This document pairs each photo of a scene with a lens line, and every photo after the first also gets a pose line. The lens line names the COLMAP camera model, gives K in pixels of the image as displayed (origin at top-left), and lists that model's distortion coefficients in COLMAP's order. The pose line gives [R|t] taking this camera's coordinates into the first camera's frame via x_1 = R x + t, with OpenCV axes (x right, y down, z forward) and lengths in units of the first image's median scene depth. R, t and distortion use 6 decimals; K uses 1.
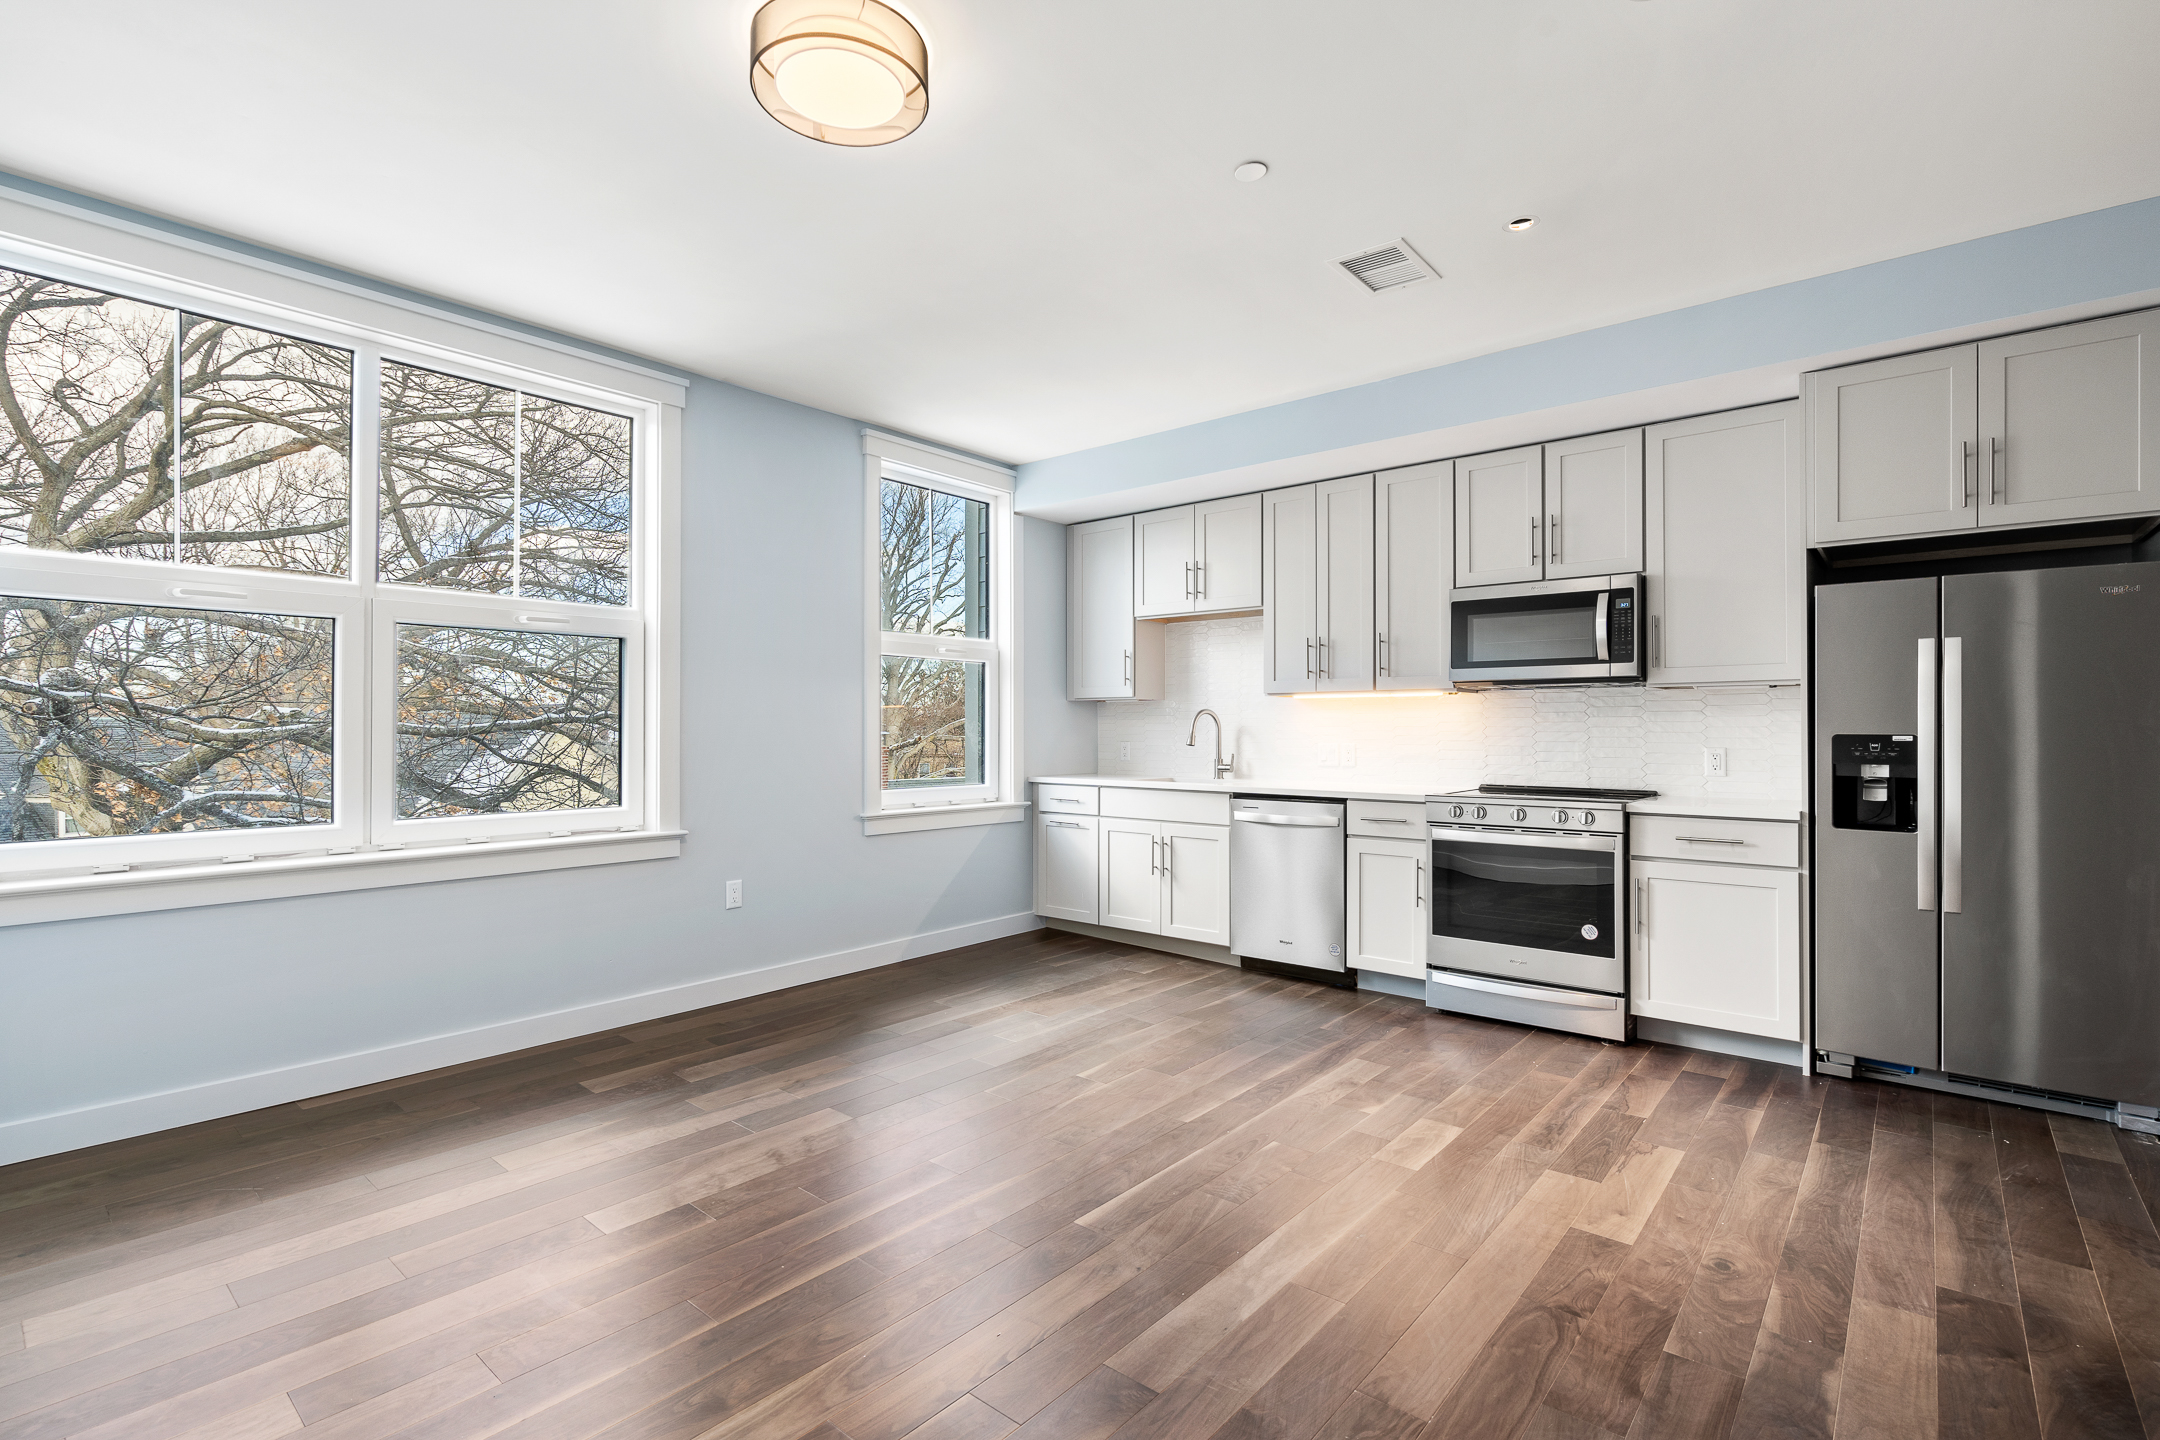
lens RADIAL K [[996.8, 0, 1079.5], [0, 996.8, 728.4], [0, 0, 1]] dist [-0.000352, 0.000552]
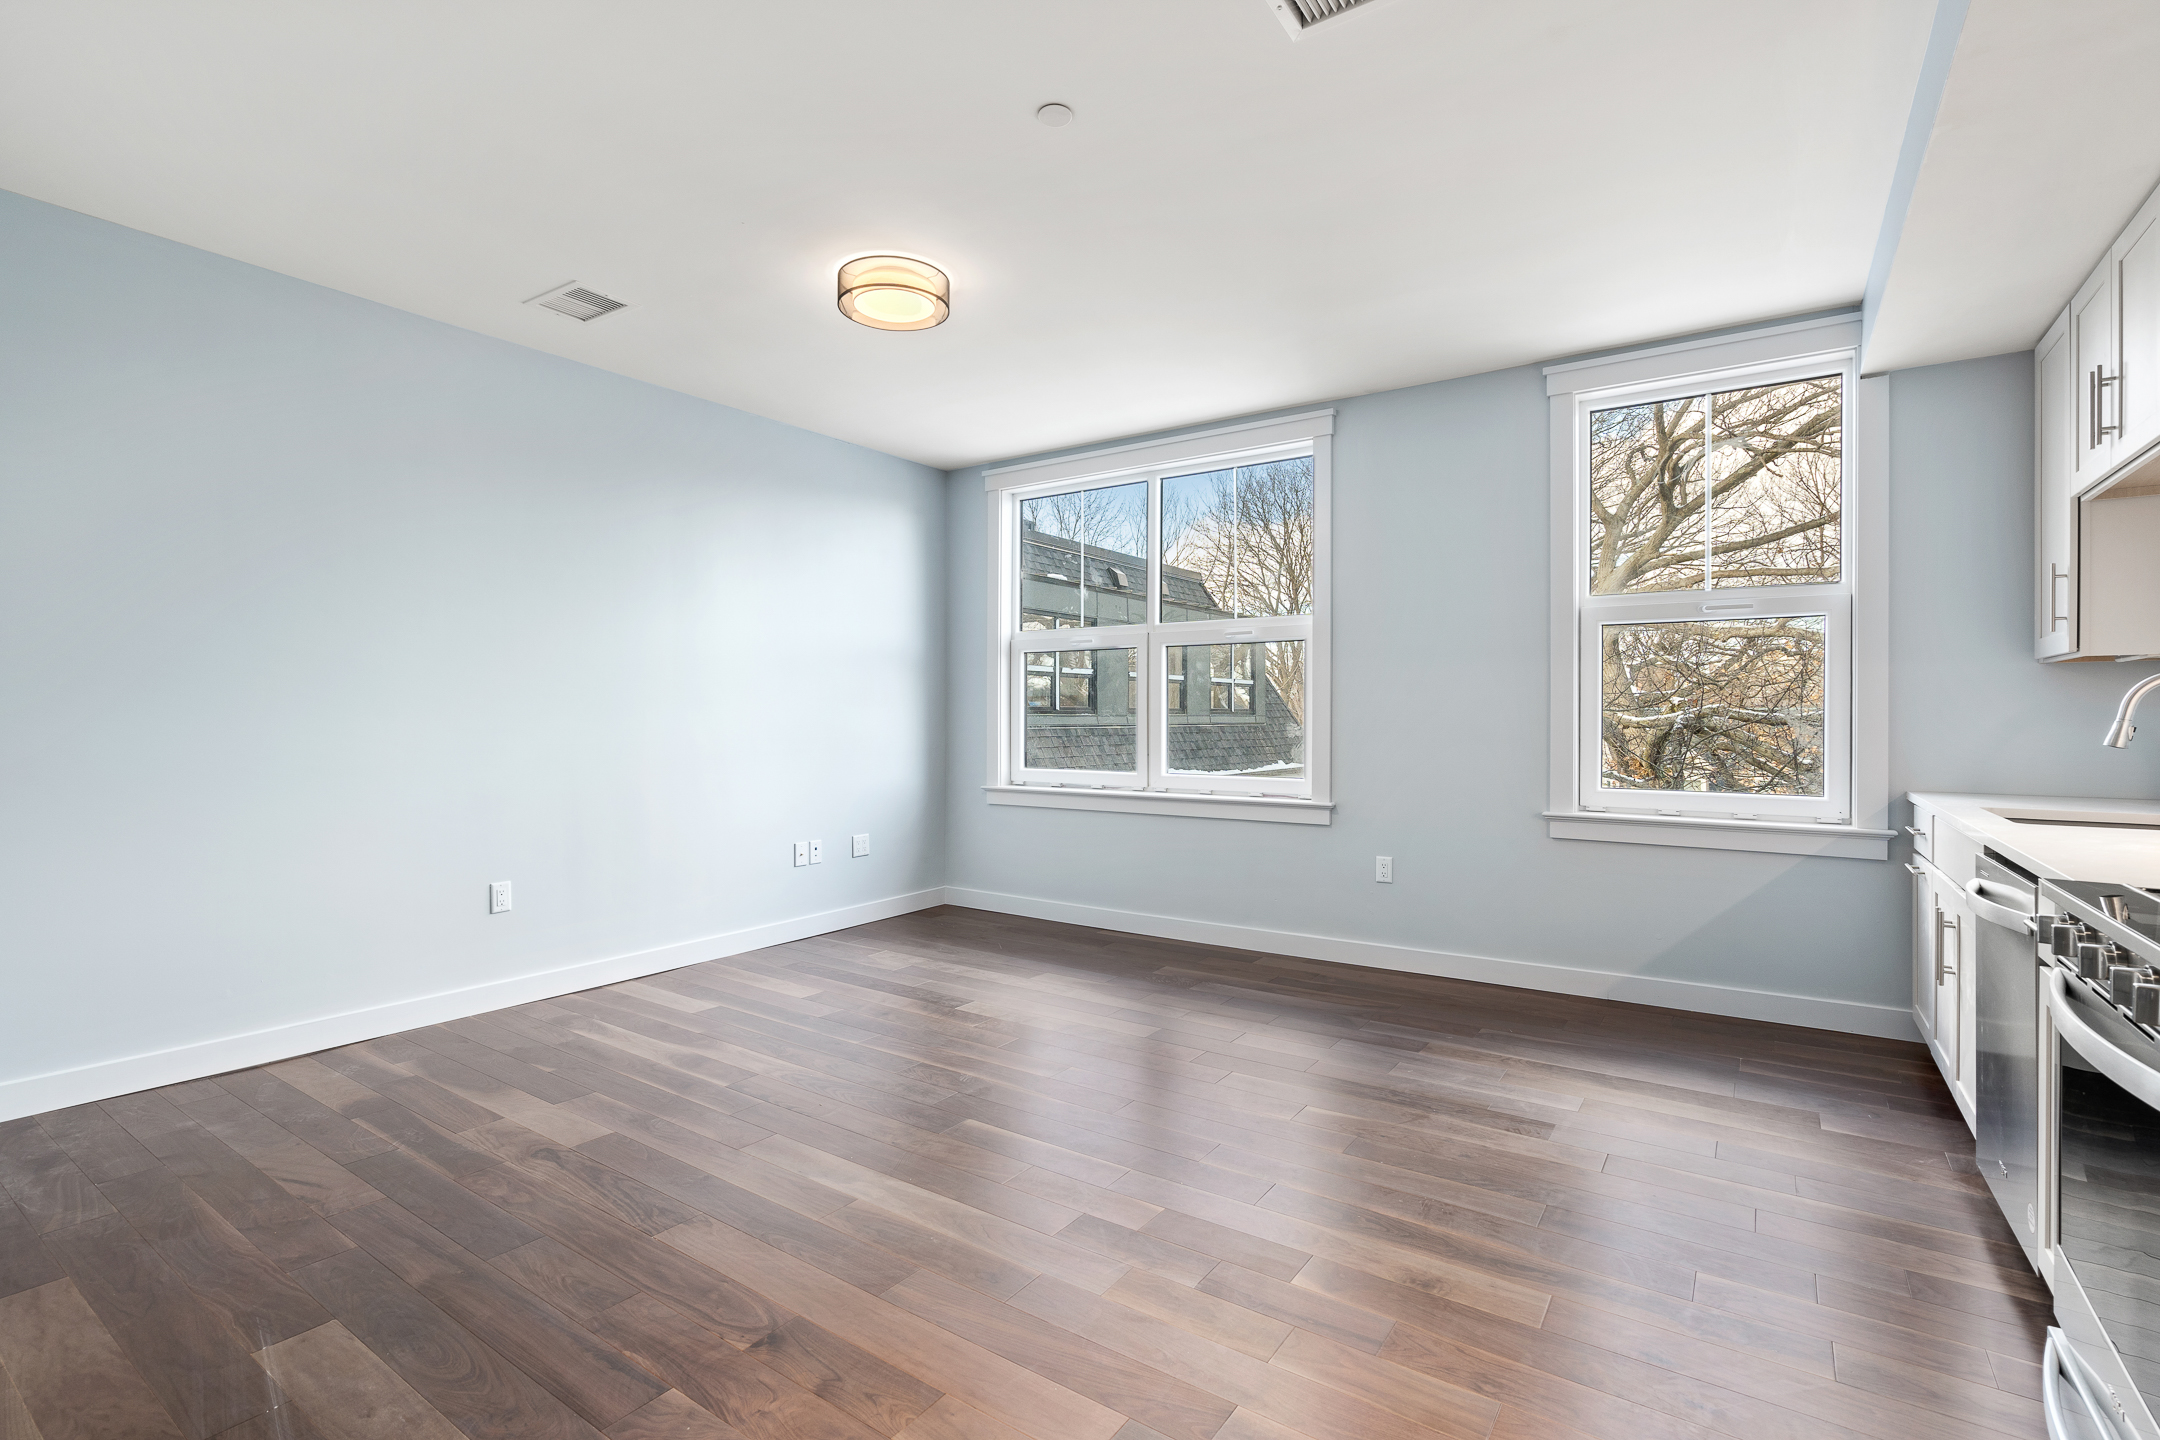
lens RADIAL K [[988.3, 0, 1070.8], [0, 988.3, 718.9], [0, 0, 1]] dist [-0.002027, -0.000103]
pose [[0.097537, 0.002657, -0.995228, 0.743754], [-0.000977, 0.999996, 0.002574, 0.003754], [0.995231, 0.000721, 0.097539, 0.623224]]
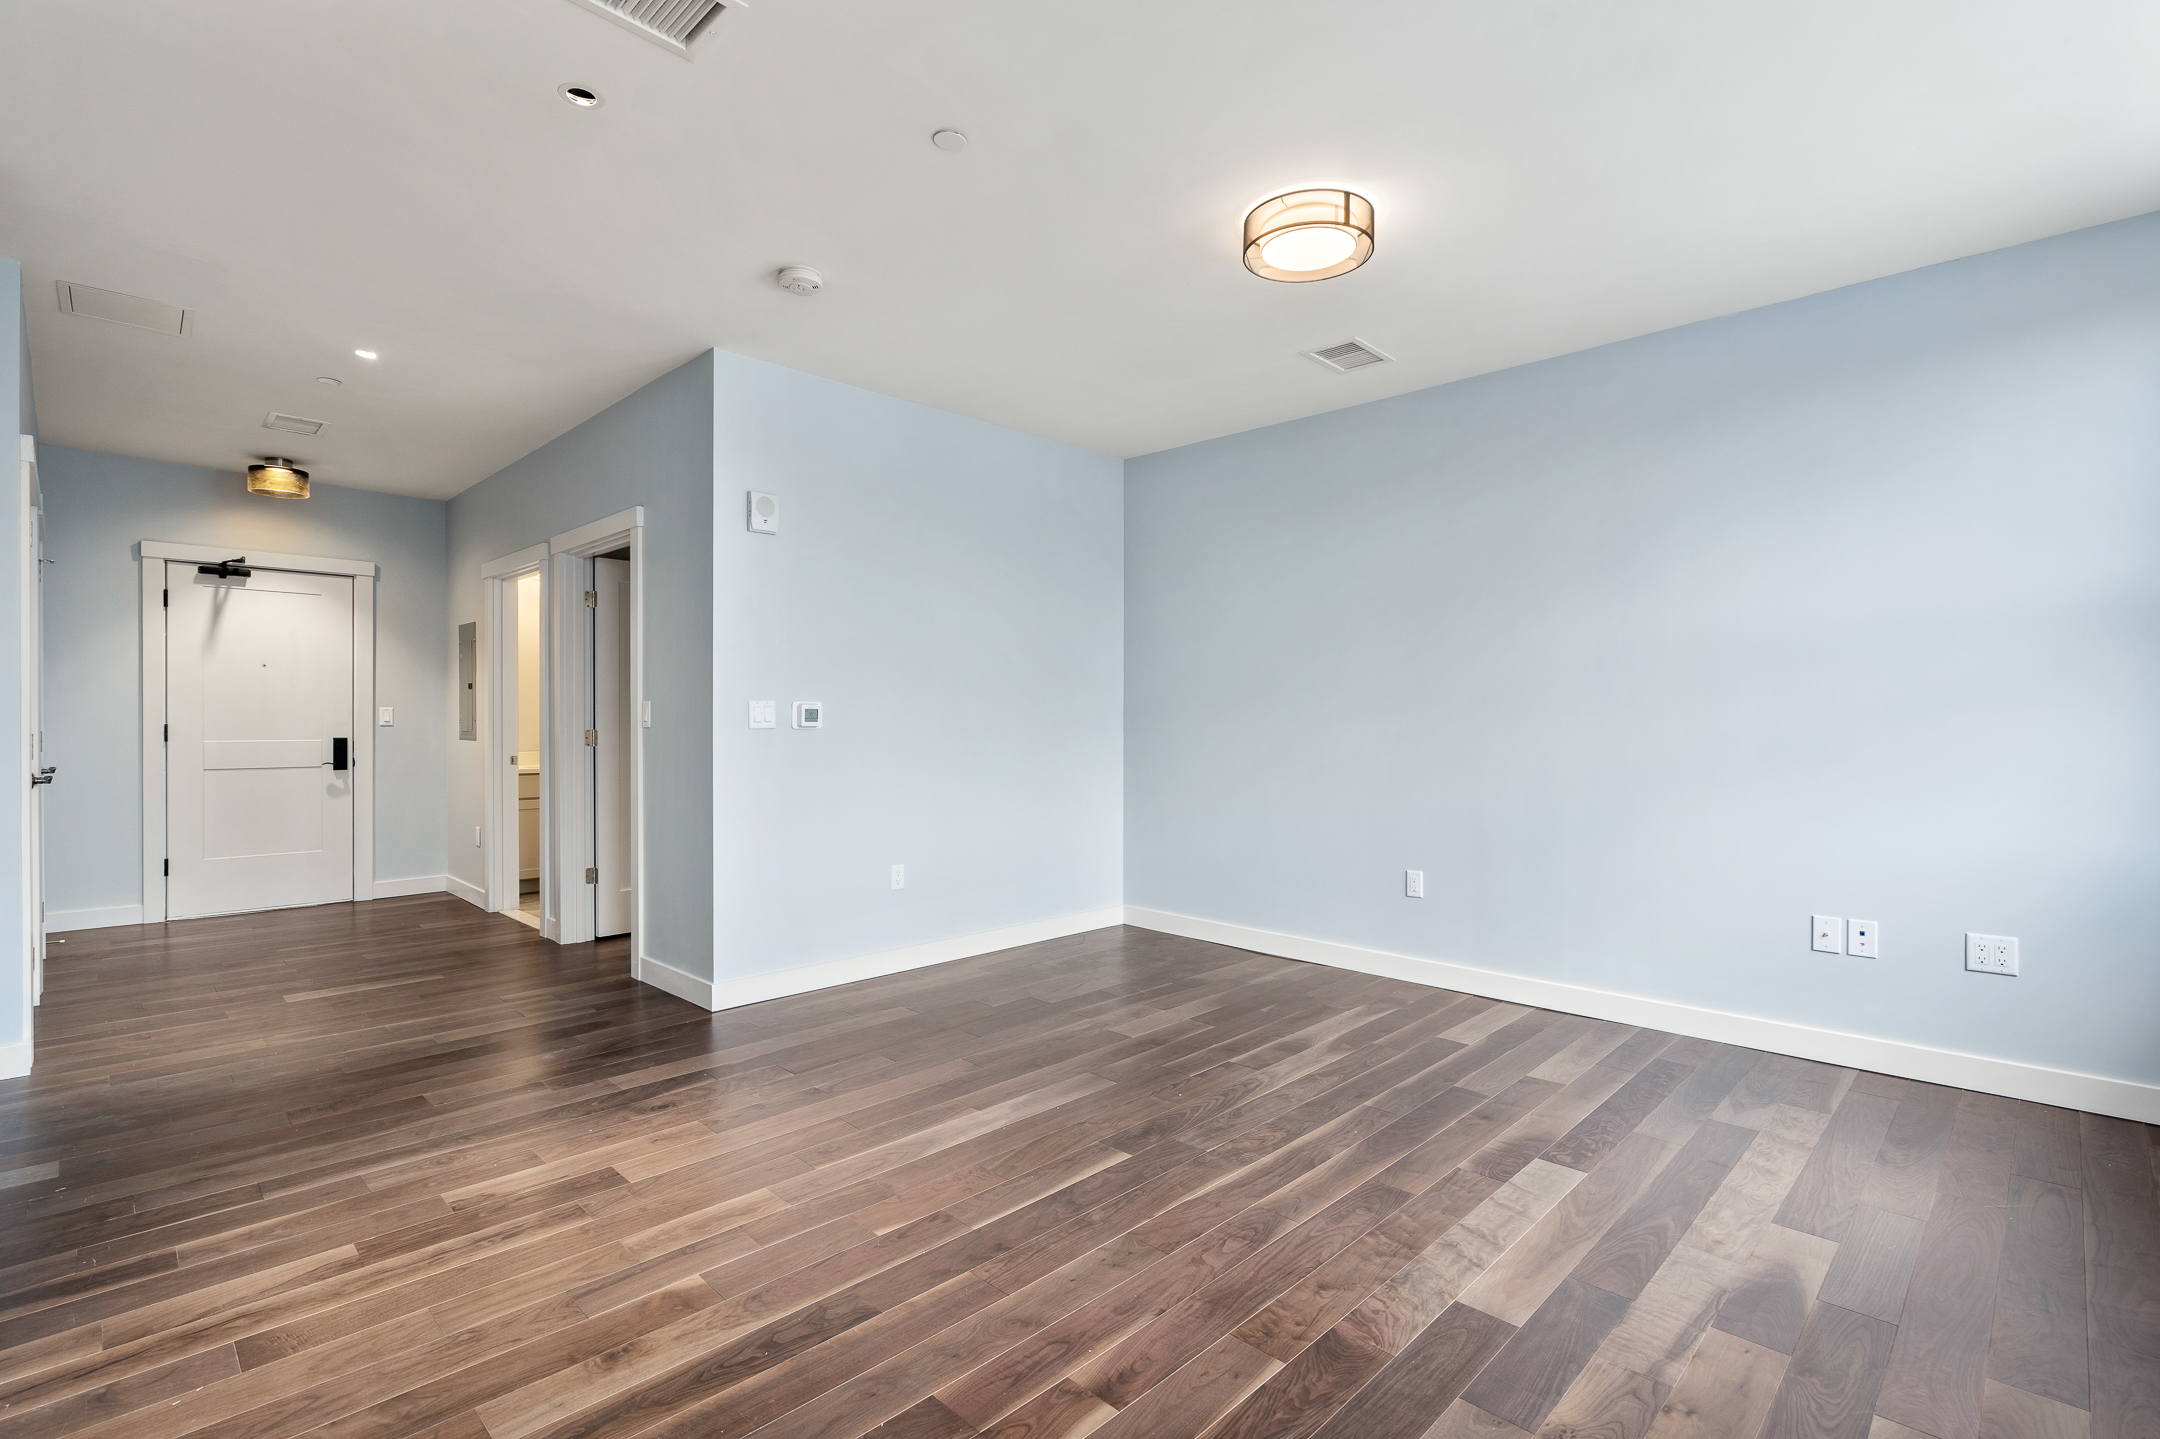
lens RADIAL K [[988.3, 0, 1070.8], [0, 988.3, 718.4], [0, 0, 1]] dist [-0.002027, -0.000103]
pose [[-0.997282, -0.002166, 0.073644, -0.010116], [-0.002454, 0.999990, -0.003817, 0.002977], [-0.073635, -0.003988, -0.997277, 1.315630]]
